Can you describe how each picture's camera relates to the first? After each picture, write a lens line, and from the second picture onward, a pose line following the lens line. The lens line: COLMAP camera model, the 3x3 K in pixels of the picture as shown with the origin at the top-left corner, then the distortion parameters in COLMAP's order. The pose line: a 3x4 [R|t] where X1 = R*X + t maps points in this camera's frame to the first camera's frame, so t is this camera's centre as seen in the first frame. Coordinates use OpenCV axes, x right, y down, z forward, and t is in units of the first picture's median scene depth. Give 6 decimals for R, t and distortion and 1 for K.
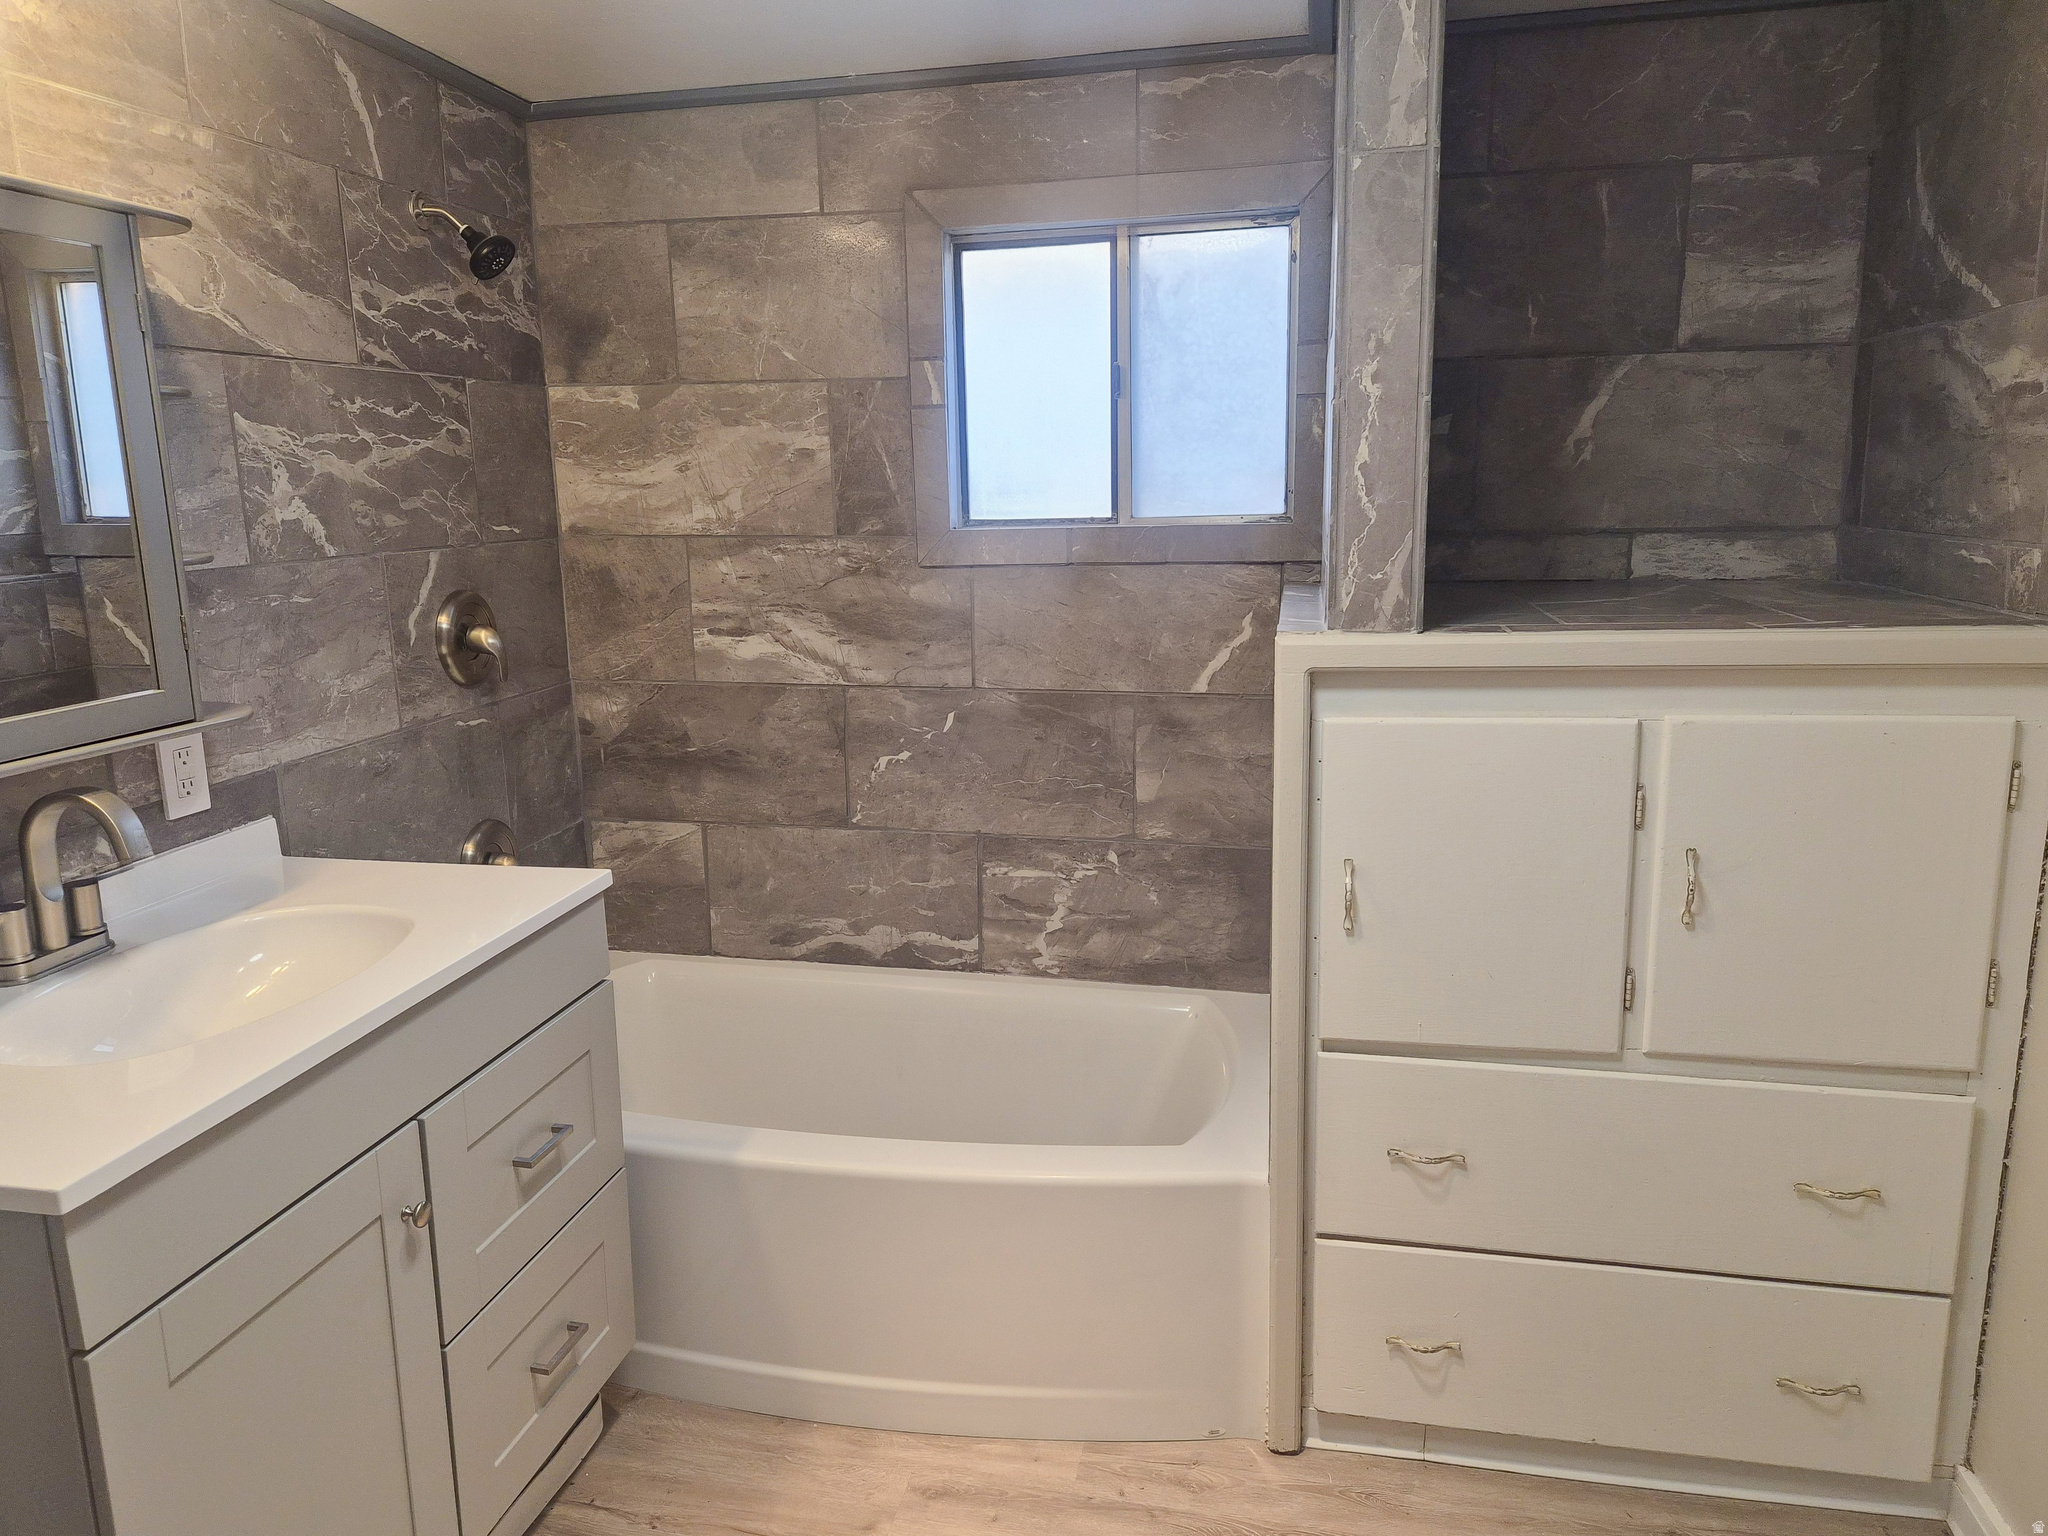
lens RADIAL K [[1393.3, 0, 1006.9], [0, 1393.3, 768.4], [0, 0, 1]] dist [0.054256, -0.048721]
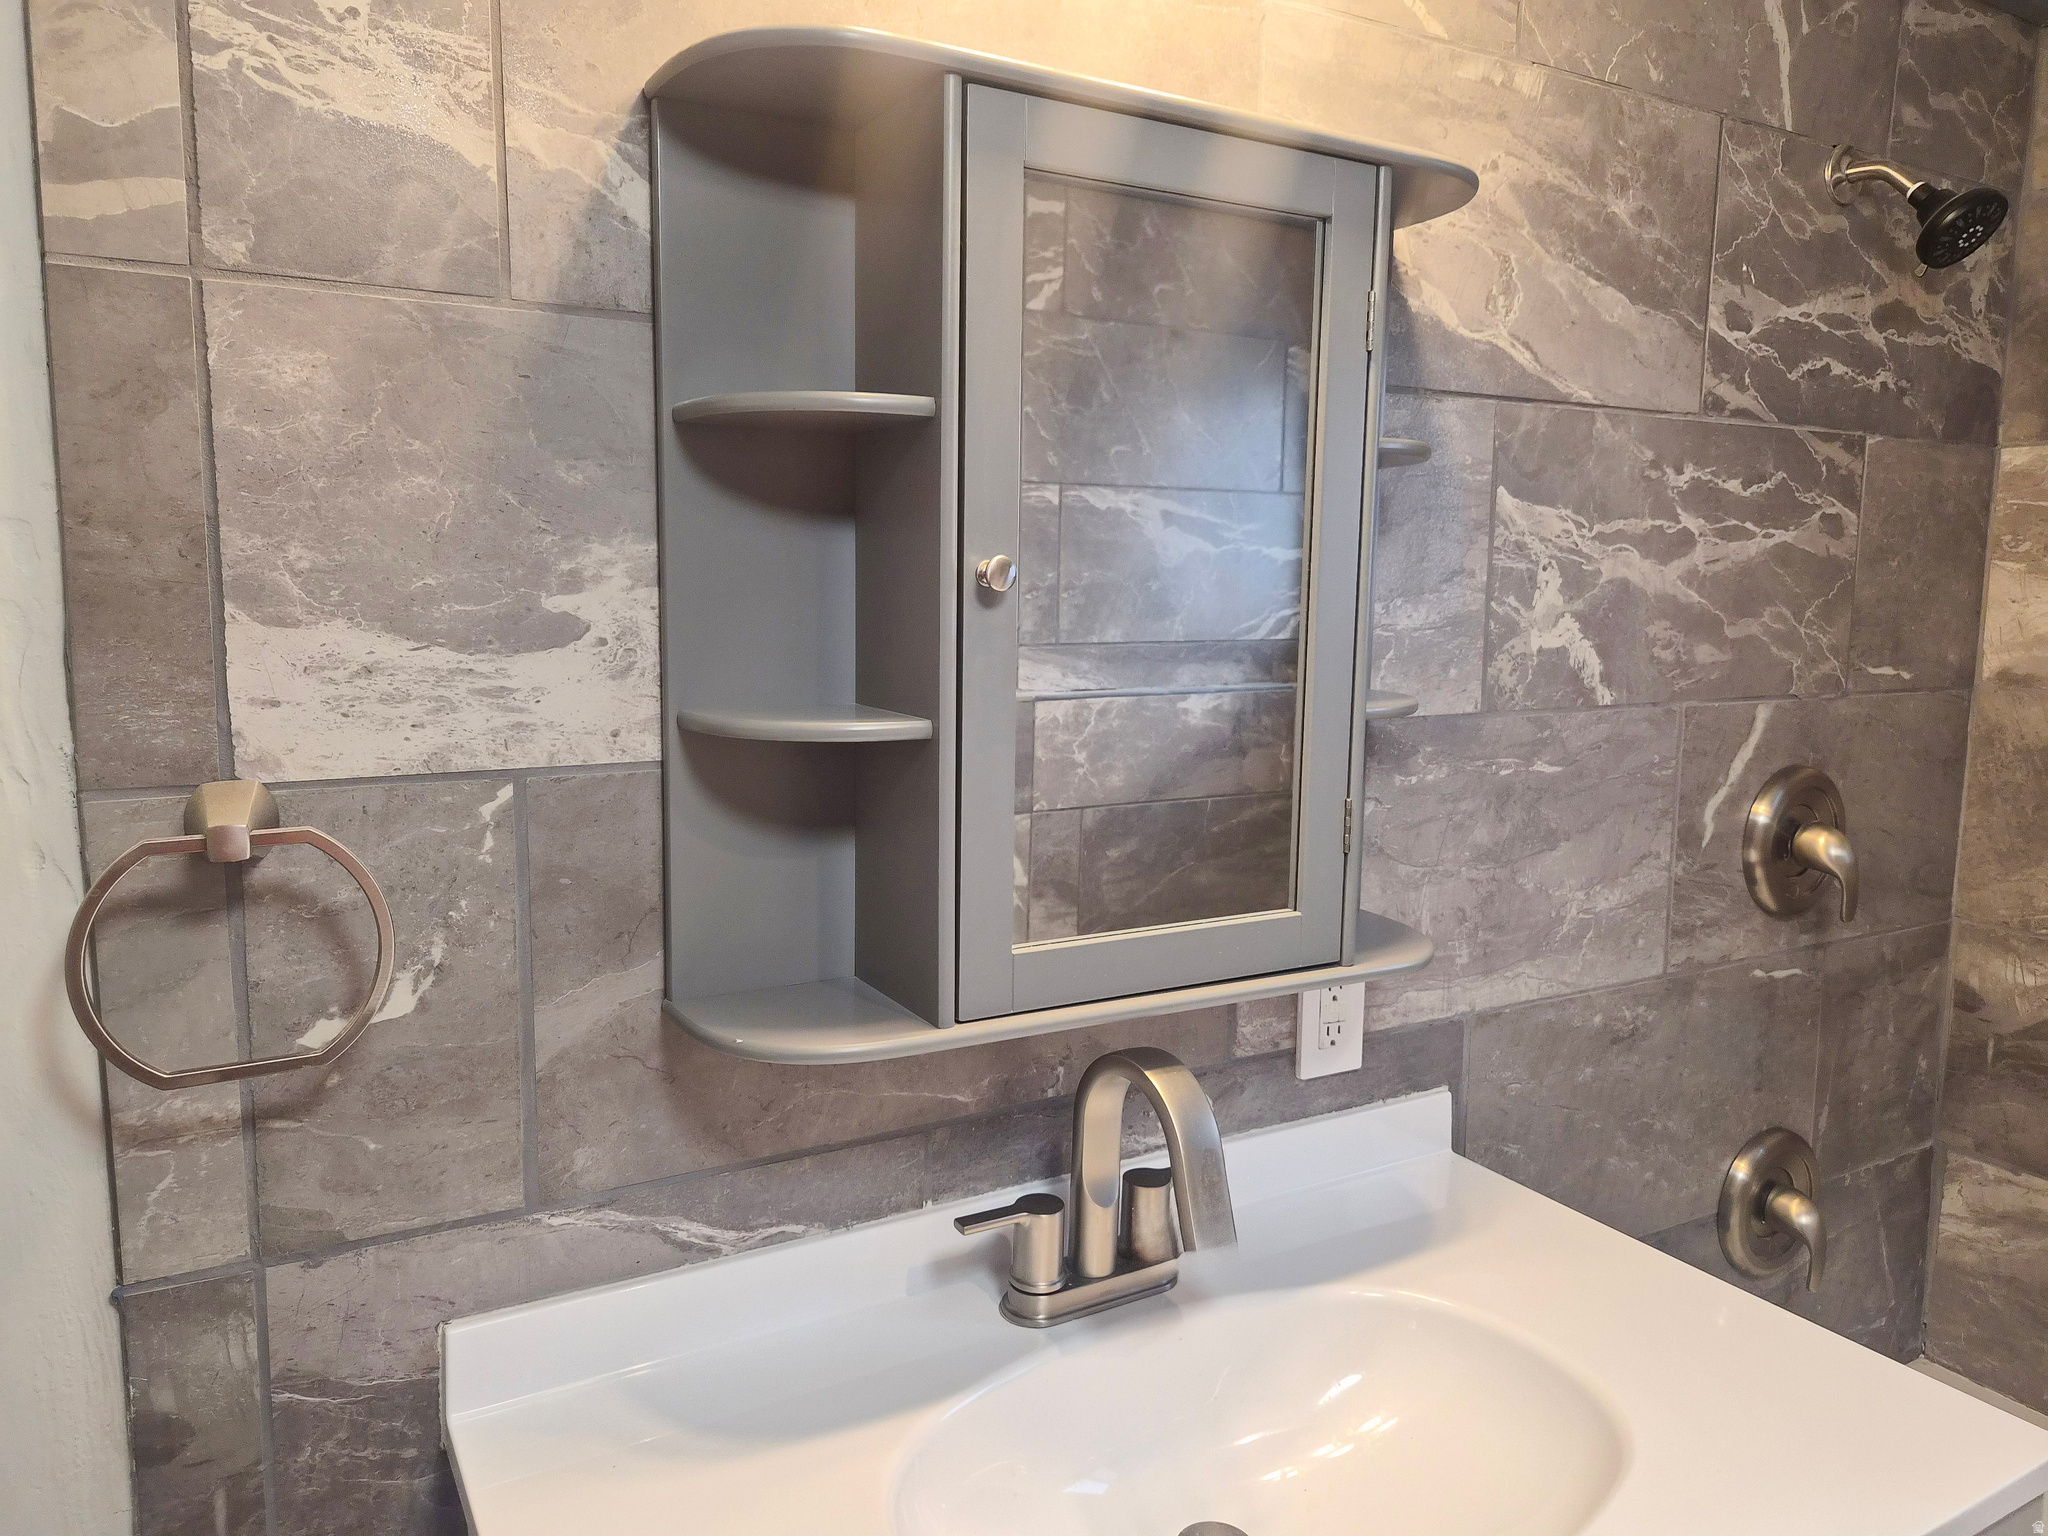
lens RADIAL K [[1393.3, 0, 1023.5], [0, 1393.3, 745.8], [0, 0, 1]] dist [0.054256, -0.048721]
pose [[0.662449, 0.111173, -0.740812, -0.144694], [-0.177622, 0.984035, -0.011159, -0.063924], [0.727744, 0.138977, 0.671620, 0.307884]]
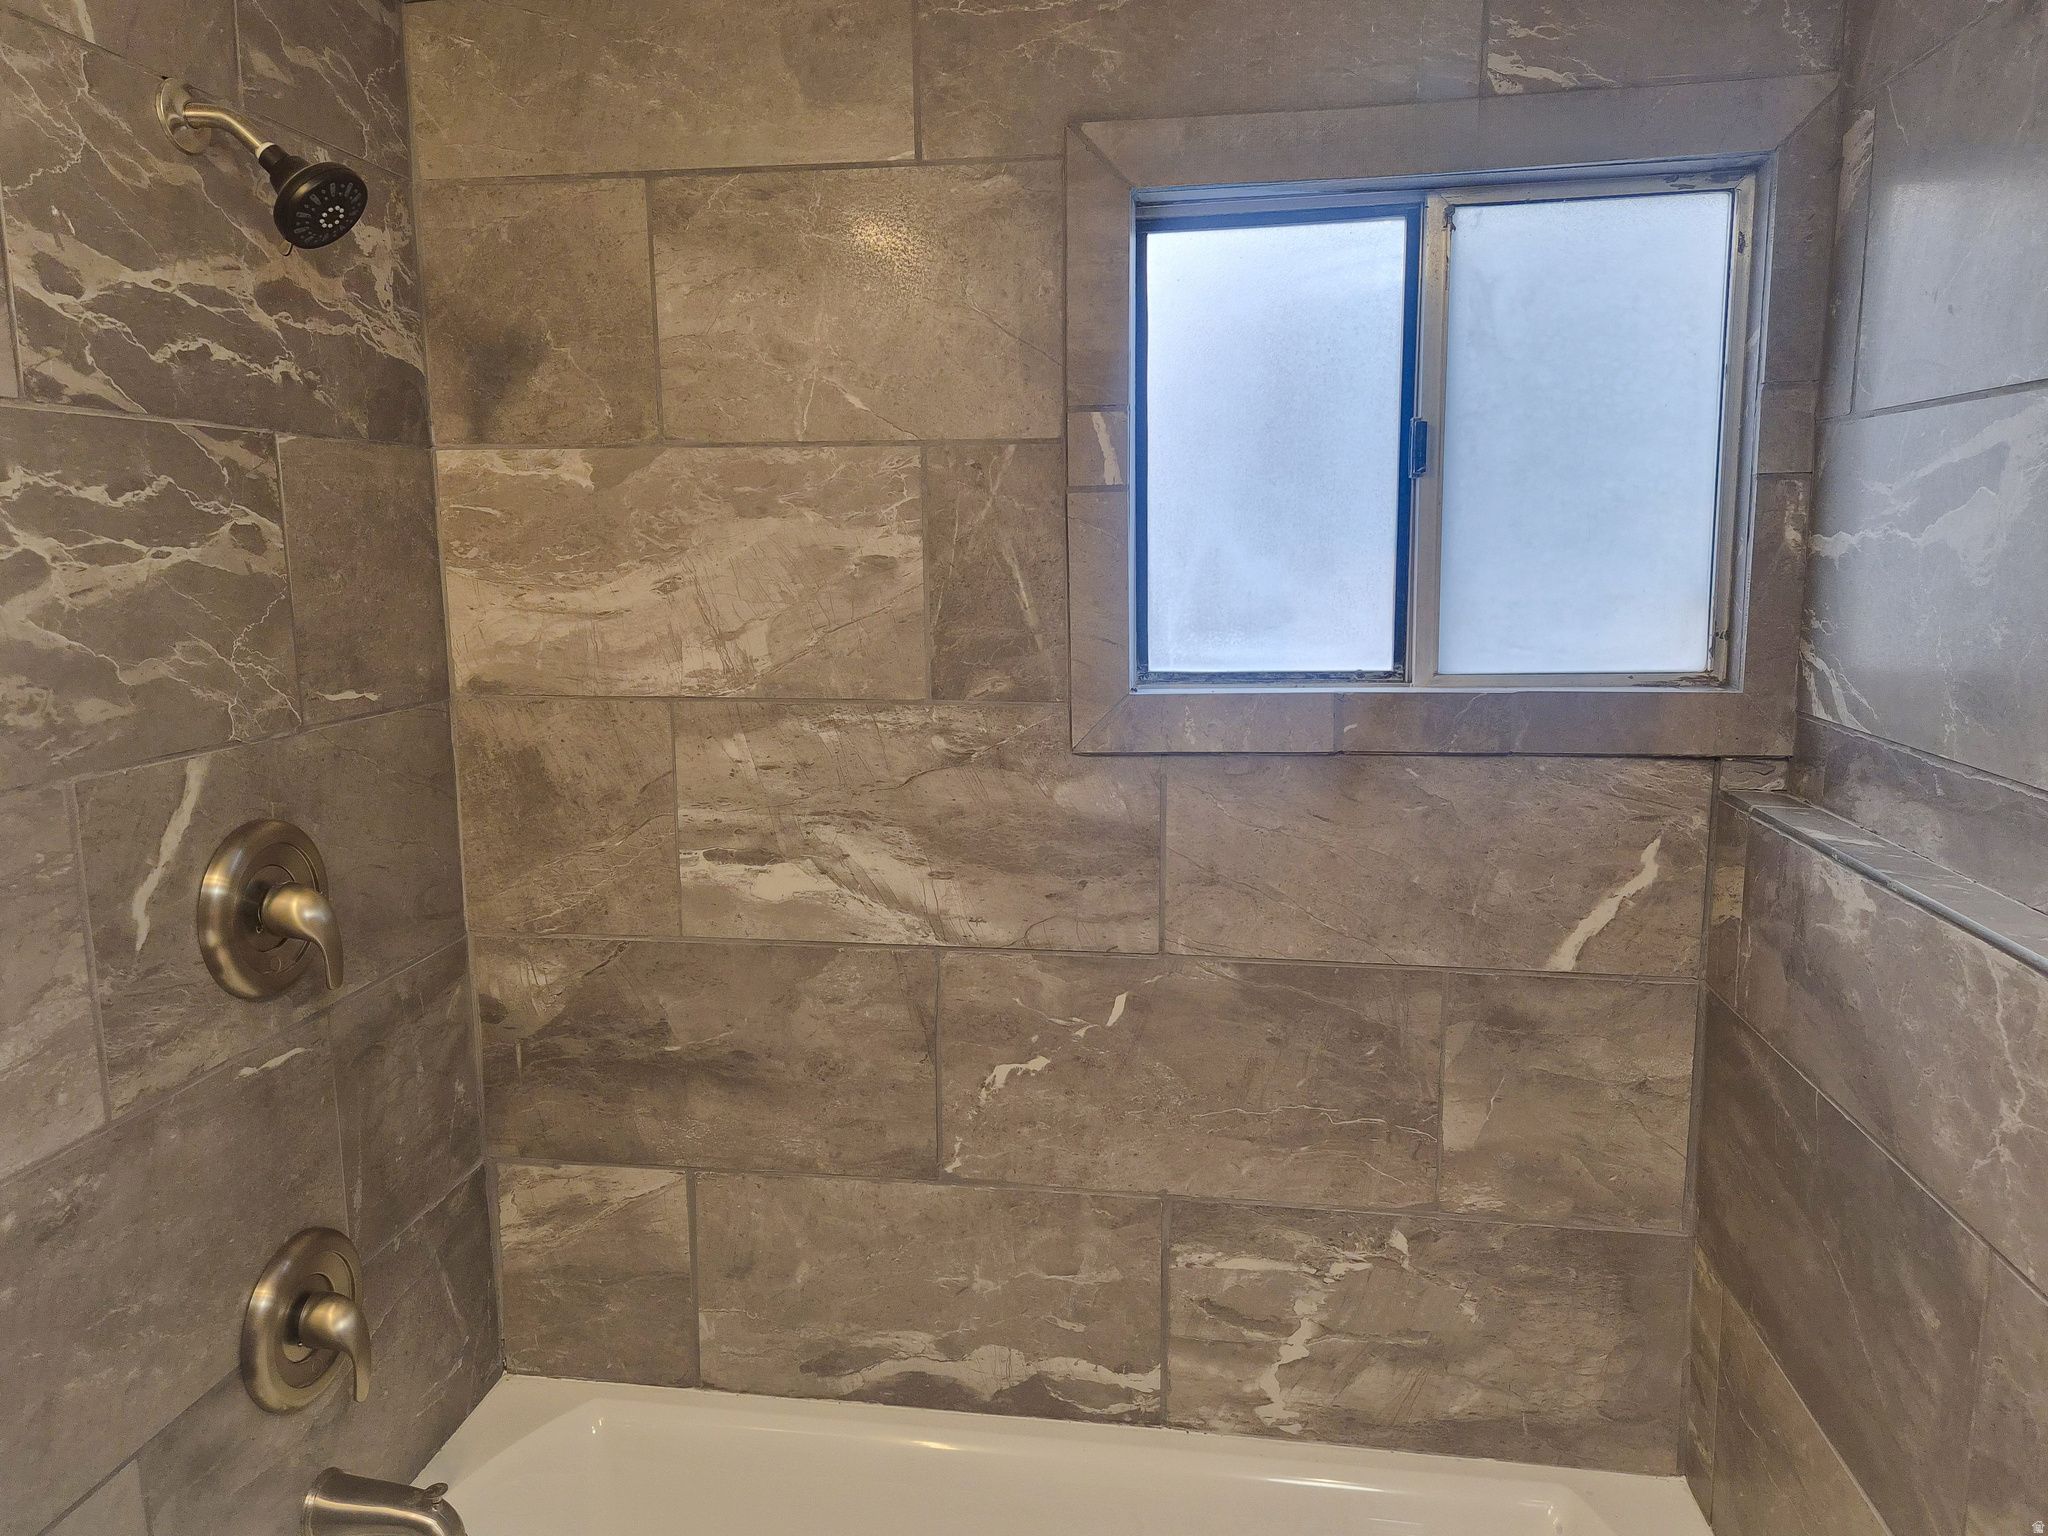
lens RADIAL K [[1393.3, 0, 1025.8], [0, 1393.3, 750.0], [0, 0, 1]] dist [0.054256, -0.048721]
pose [[0.997730, -0.003911, 0.067222, -0.125767], [0.007892, 0.998223, -0.059064, -0.114417], [-0.066871, 0.059461, 0.995988, 0.423246]]
